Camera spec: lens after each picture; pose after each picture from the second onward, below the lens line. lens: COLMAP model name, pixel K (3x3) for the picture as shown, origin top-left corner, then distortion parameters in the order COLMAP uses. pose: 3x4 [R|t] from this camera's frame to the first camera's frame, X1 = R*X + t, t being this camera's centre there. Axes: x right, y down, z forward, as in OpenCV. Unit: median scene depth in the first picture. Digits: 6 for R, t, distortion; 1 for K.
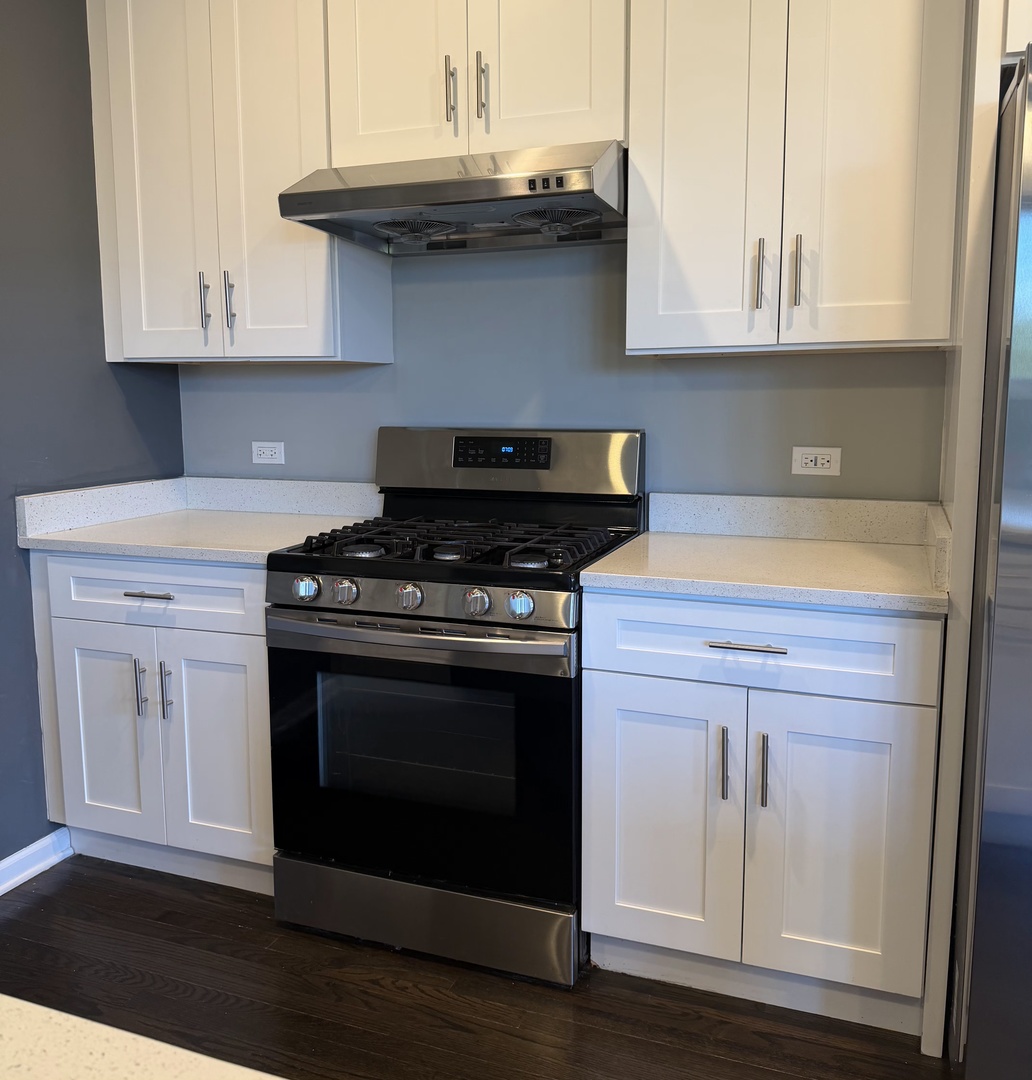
lens RADIAL K [[976.4, 0, 521.7], [0, 976.4, 524.0], [0, 0, 1]] dist [0.058746, -0.093826]
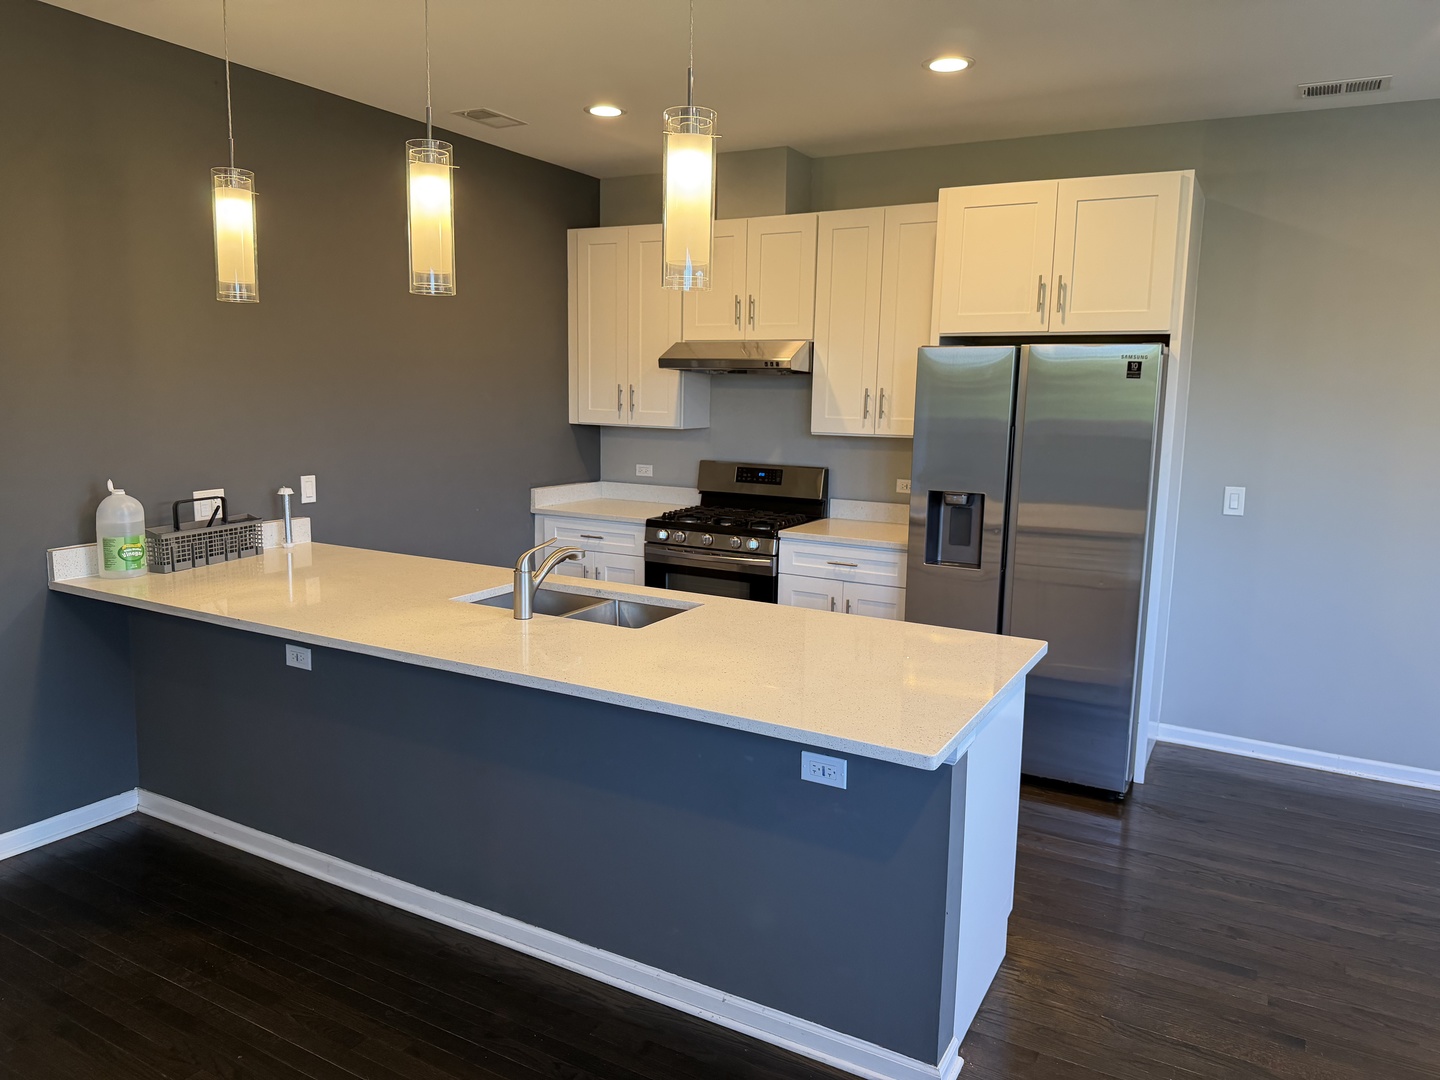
lens RADIAL K [[968.6, 0, 724.1], [0, 968.6, 534.7], [0, 0, 1]] dist [0.012918, -0.018323]
pose [[0.989302, 0.044193, -0.139027, 0.213386], [-0.042770, 0.998998, 0.013214, 0.027855], [0.139471, -0.007126, 0.990200, -1.105855]]
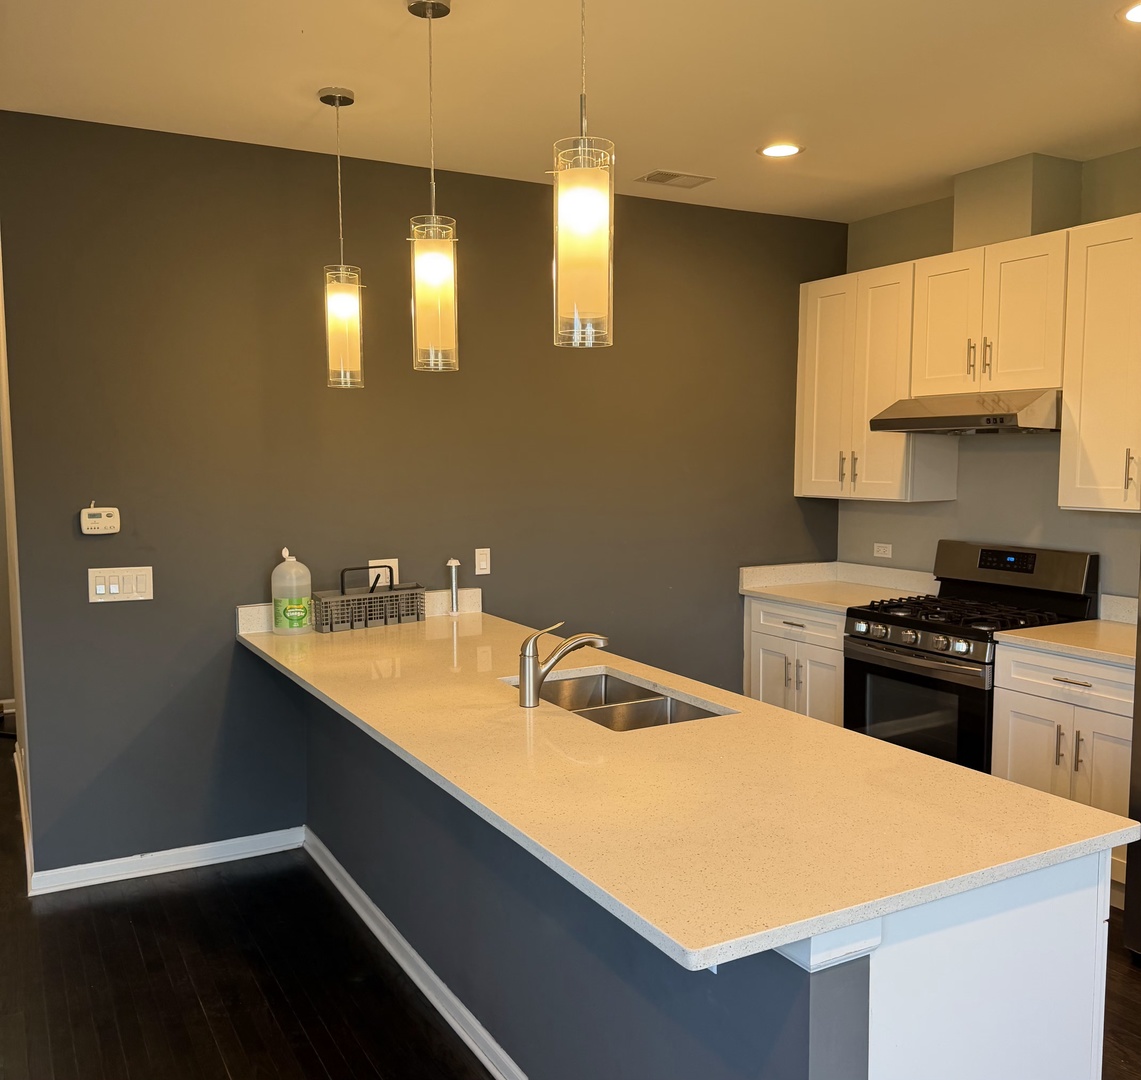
lens RADIAL K [[1031.6, 0, 571.2], [0, 1031.6, 550.4], [0, 0, 1]] dist [0.058746, -0.093826]
pose [[0.763307, 0.058902, -0.643345, 0.589188], [-0.085848, 0.996251, -0.010643, -0.012162], [0.640307, 0.063354, 0.765502, -0.849317]]
